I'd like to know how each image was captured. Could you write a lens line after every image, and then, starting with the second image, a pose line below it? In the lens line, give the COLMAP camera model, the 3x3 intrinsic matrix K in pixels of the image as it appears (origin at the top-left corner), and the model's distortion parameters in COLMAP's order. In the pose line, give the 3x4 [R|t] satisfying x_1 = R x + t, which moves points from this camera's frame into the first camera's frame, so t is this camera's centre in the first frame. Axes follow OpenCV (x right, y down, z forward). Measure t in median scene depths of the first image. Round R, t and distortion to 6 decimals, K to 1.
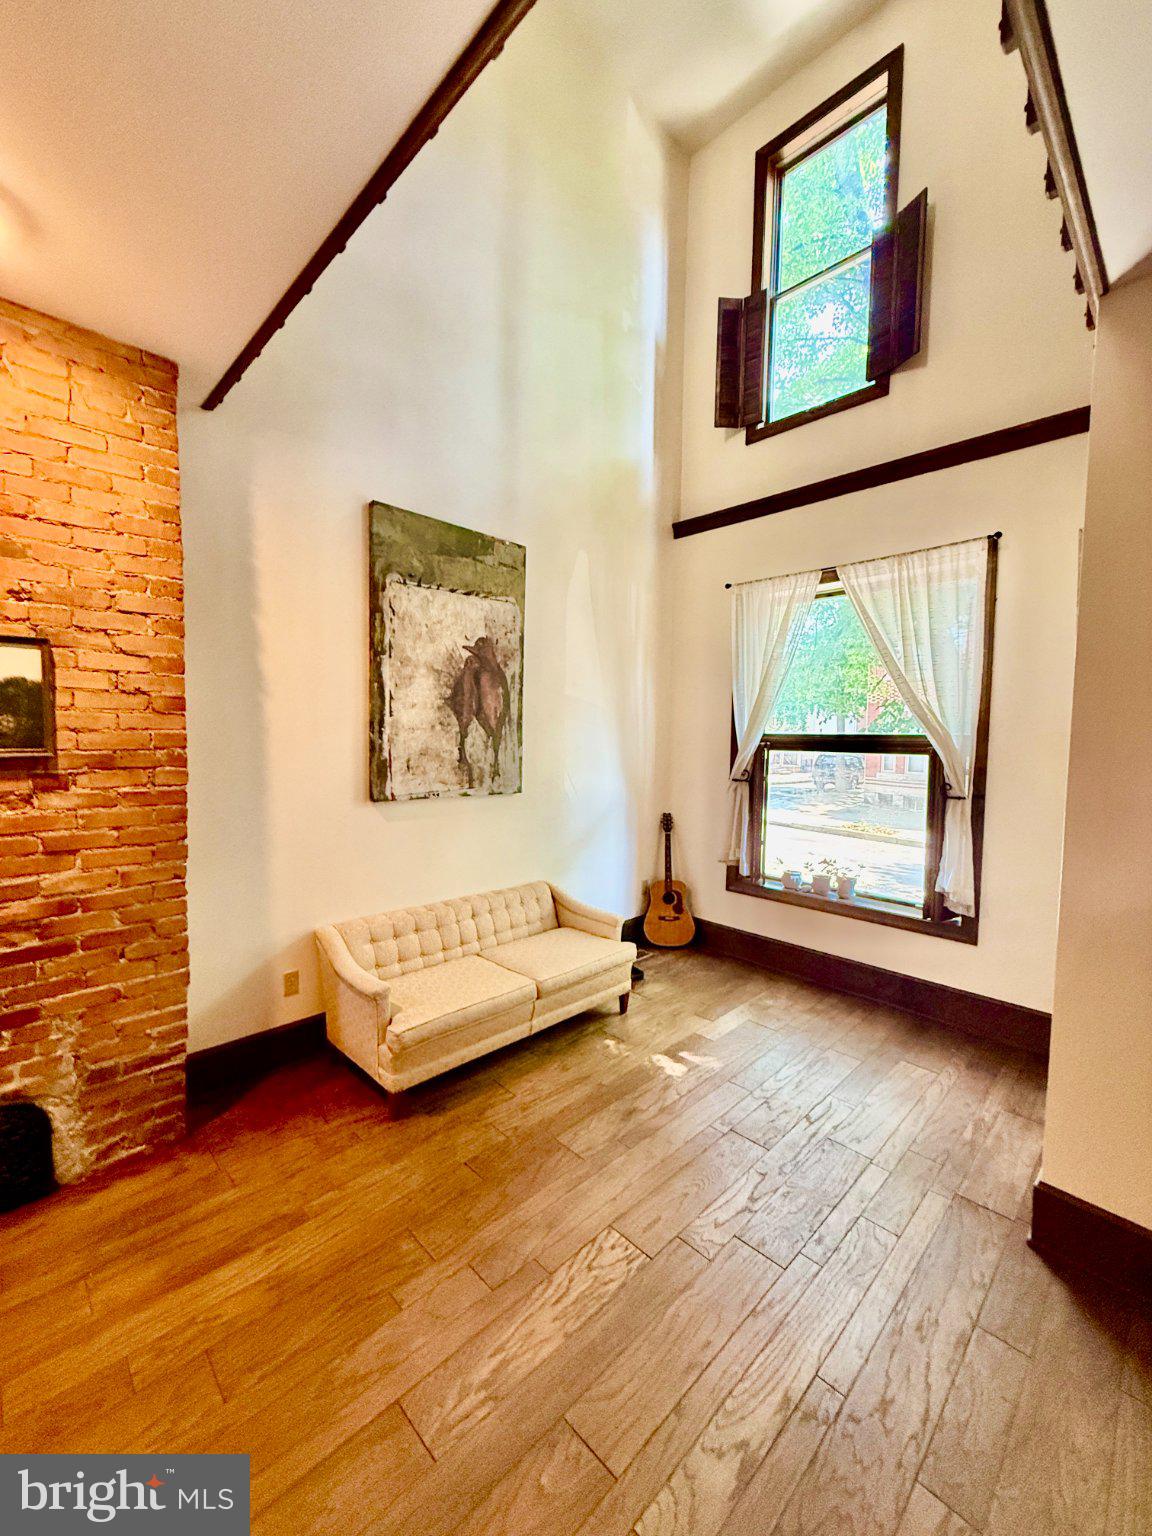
lens RADIAL K [[611.6, 0, 578.5], [0, 611.6, 767.4], [0, 0, 1]] dist [-0.000505, -0.000211]
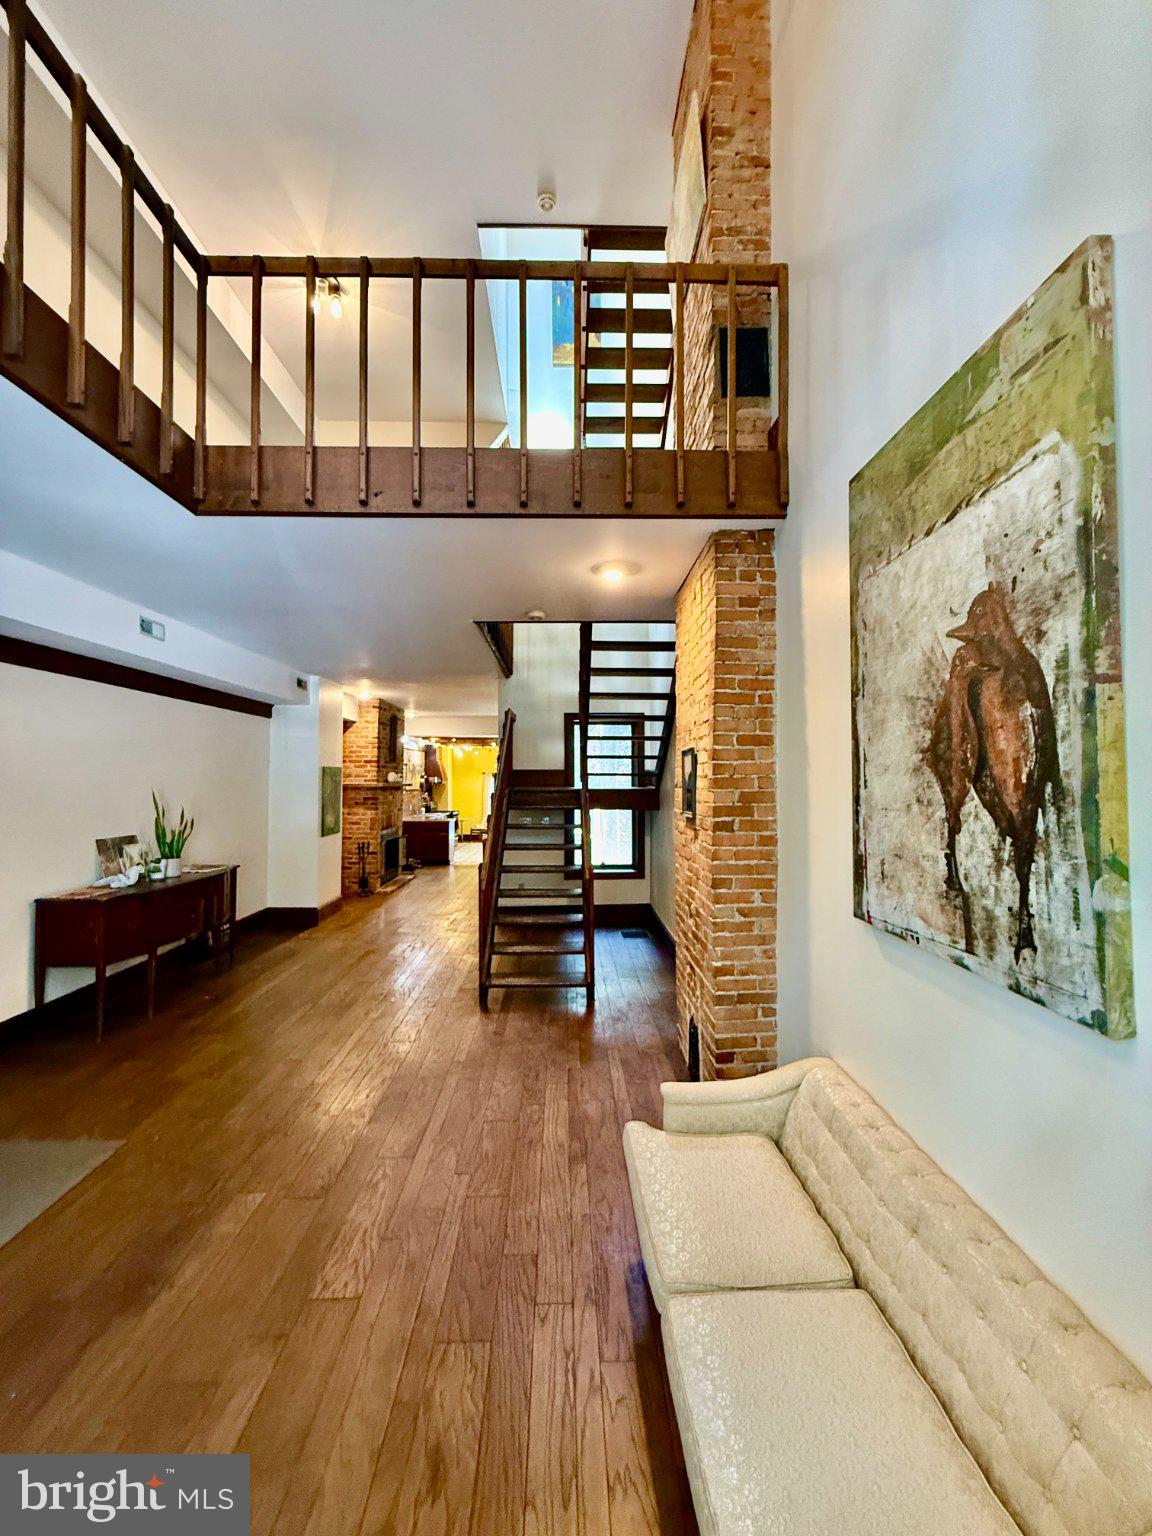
lens RADIAL K [[611.6, 0, 578.5], [0, 611.6, 767.4], [0, 0, 1]] dist [-0.000505, -0.000211]
pose [[-0.679598, -0.034137, -0.732790, 0.341557], [-0.053818, 0.998545, 0.003394, -0.085761], [0.731608, 0.041744, -0.680447, 1.139706]]
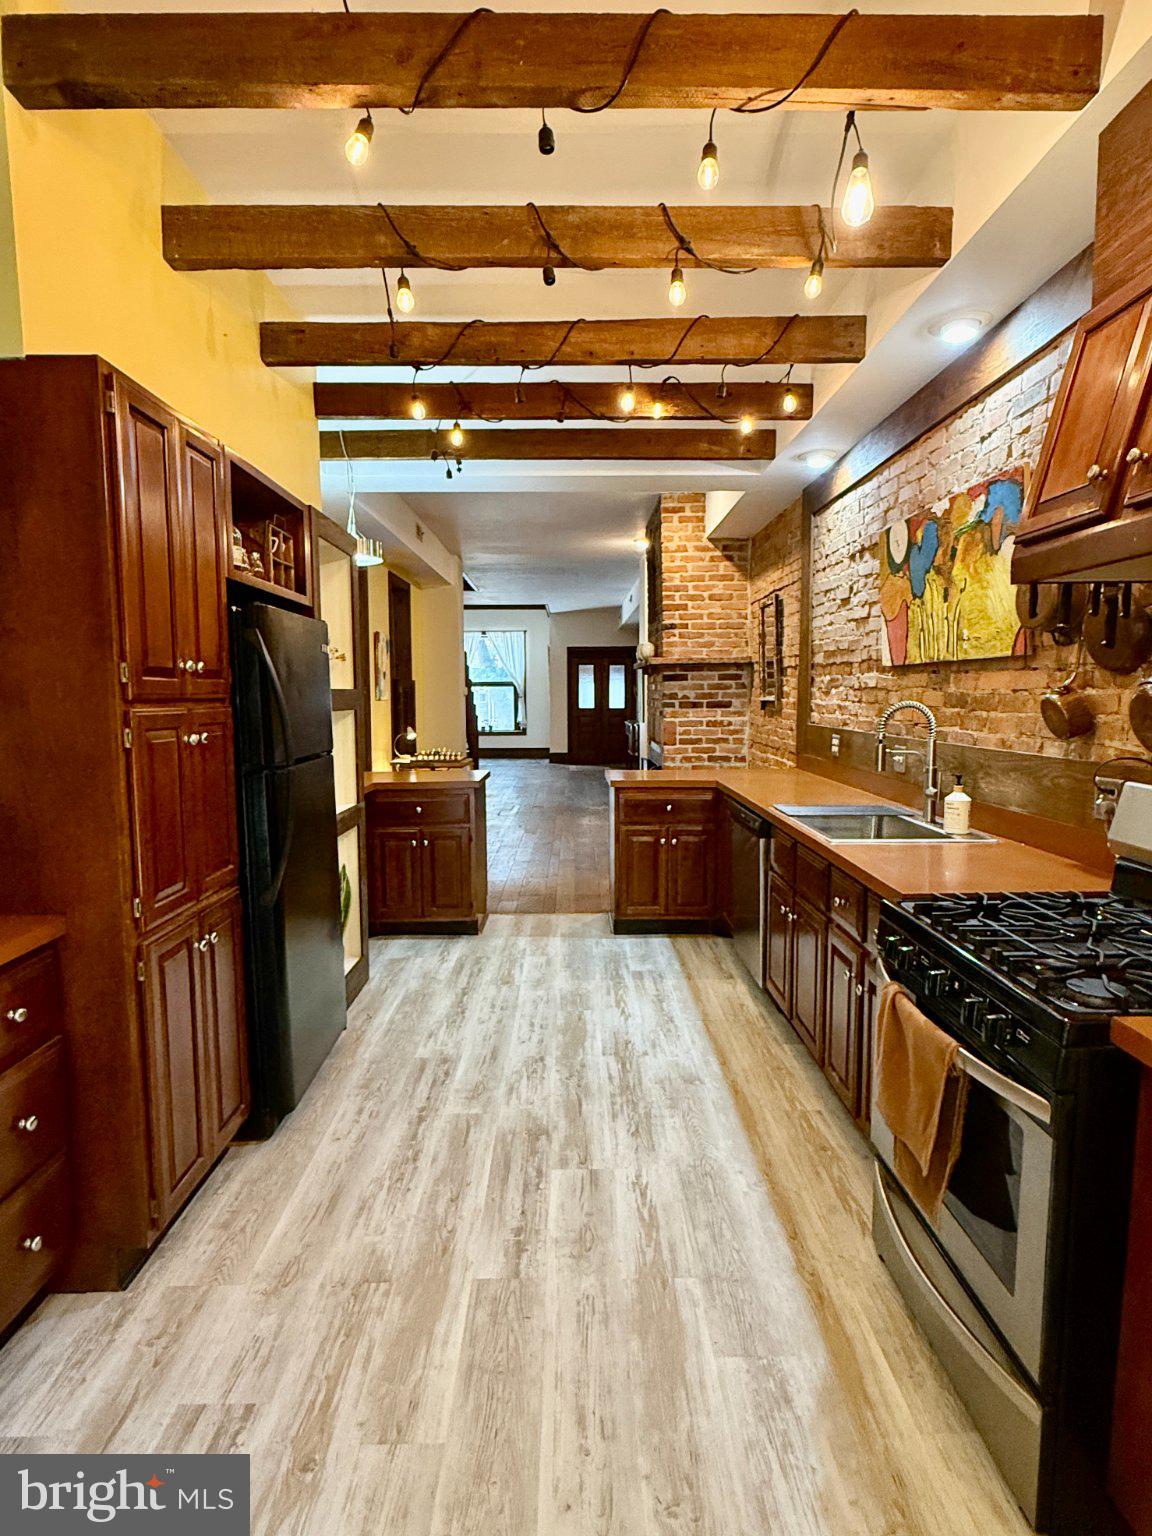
lens RADIAL K [[816.7, 0, 576.2], [0, 816.7, 772.1], [0, 0, 1]] dist [-0.001620, 0.000583]
pose [[0.681902, -0.093599, 0.725430, -2.967504], [0.059298, 0.995588, 0.072716, 0.168816], [-0.729035, -0.006569, 0.684444, -2.829169]]
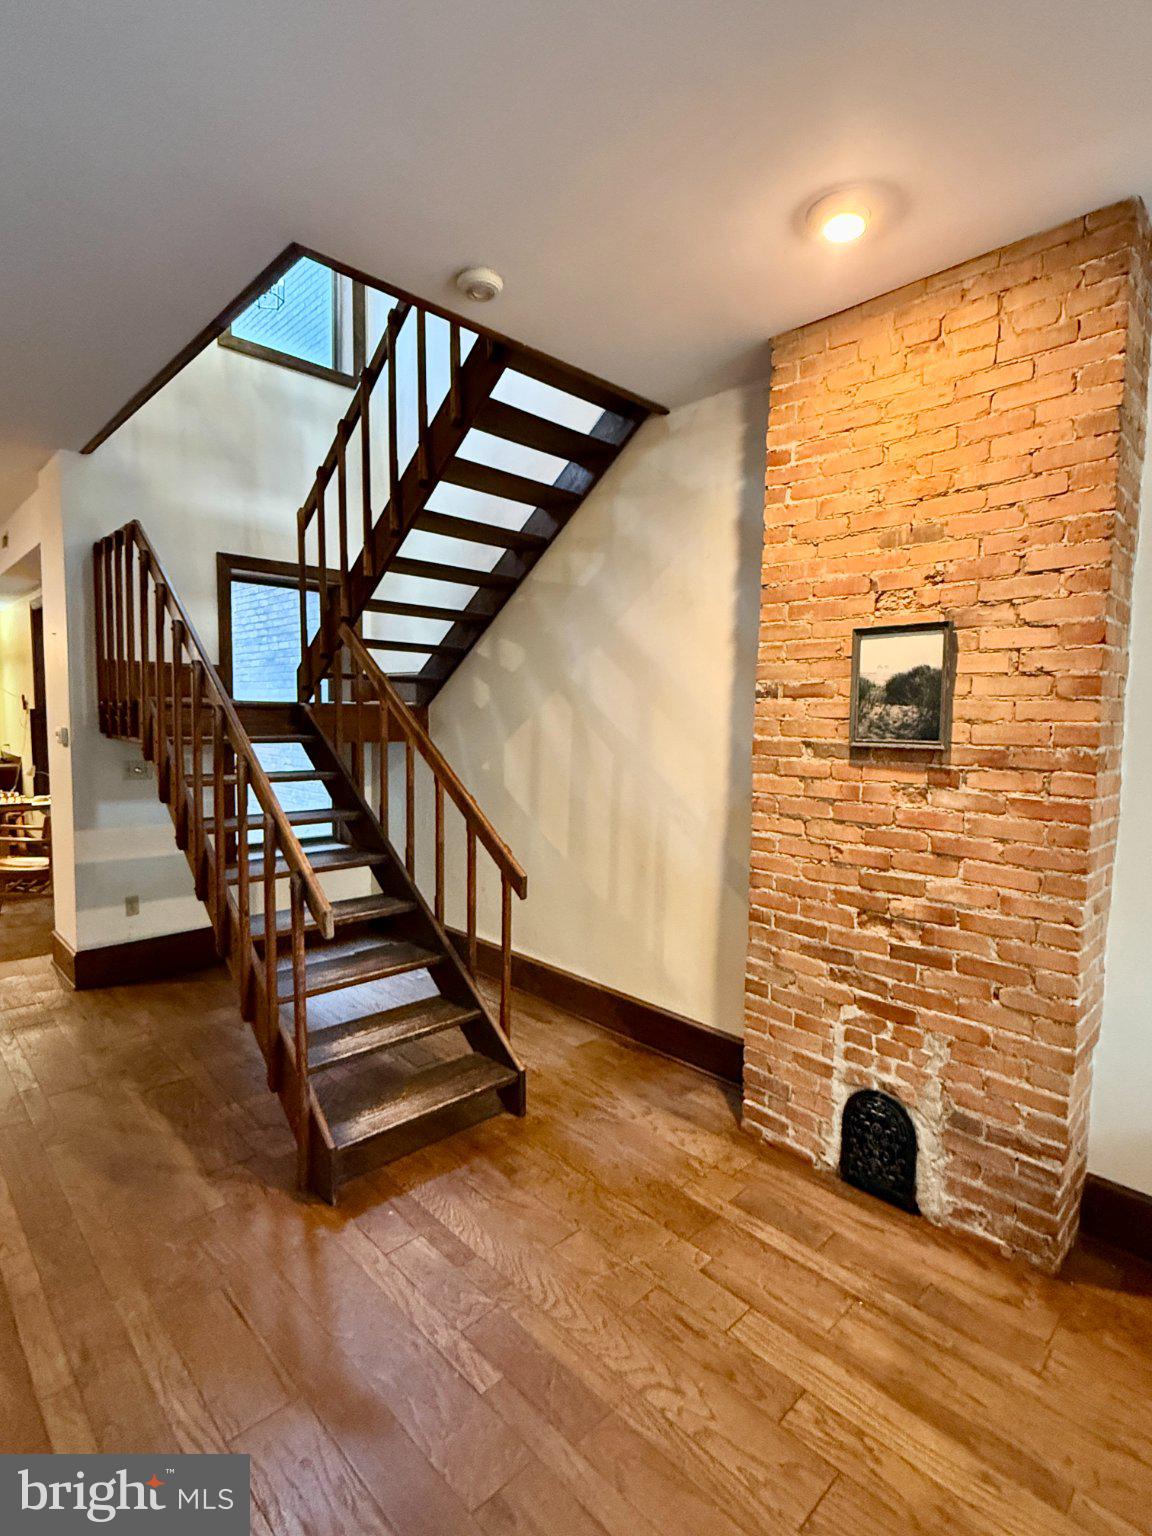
lens RADIAL K [[759.7, 0, 575.4], [0, 759.7, 771.7], [0, 0, 1]] dist [0.001633, 0.000268]
pose [[-0.003133, 0.061766, -0.998086, 0.167808], [-0.074630, 0.995293, 0.061827, -0.008627], [0.997206, 0.074681, 0.001491, 0.270920]]
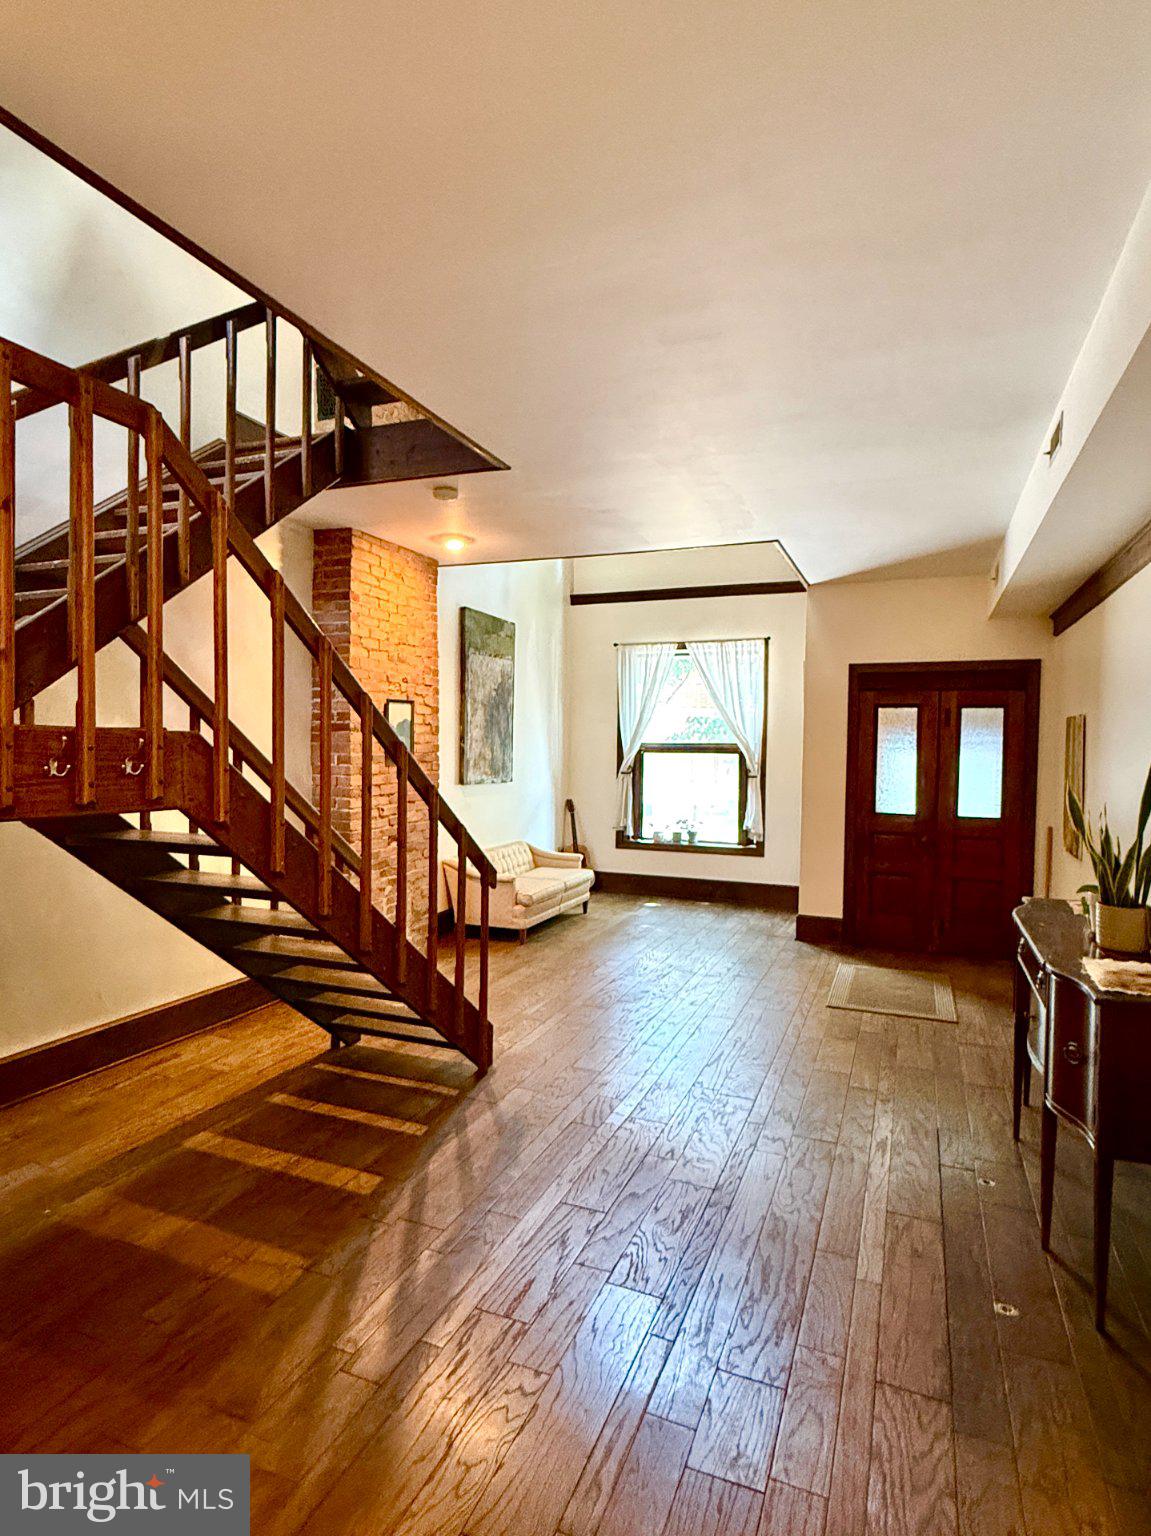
lens RADIAL K [[867.6, 0, 542.9], [0, 867.6, 778.5], [0, 0, 1]] dist [0.001058, 0.000393]
pose [[0.925774, -0.021245, 0.377480, -0.954164], [0.025558, 0.999653, -0.006420, 0.055811], [-0.377212, 0.015591, 0.925996, -1.180744]]
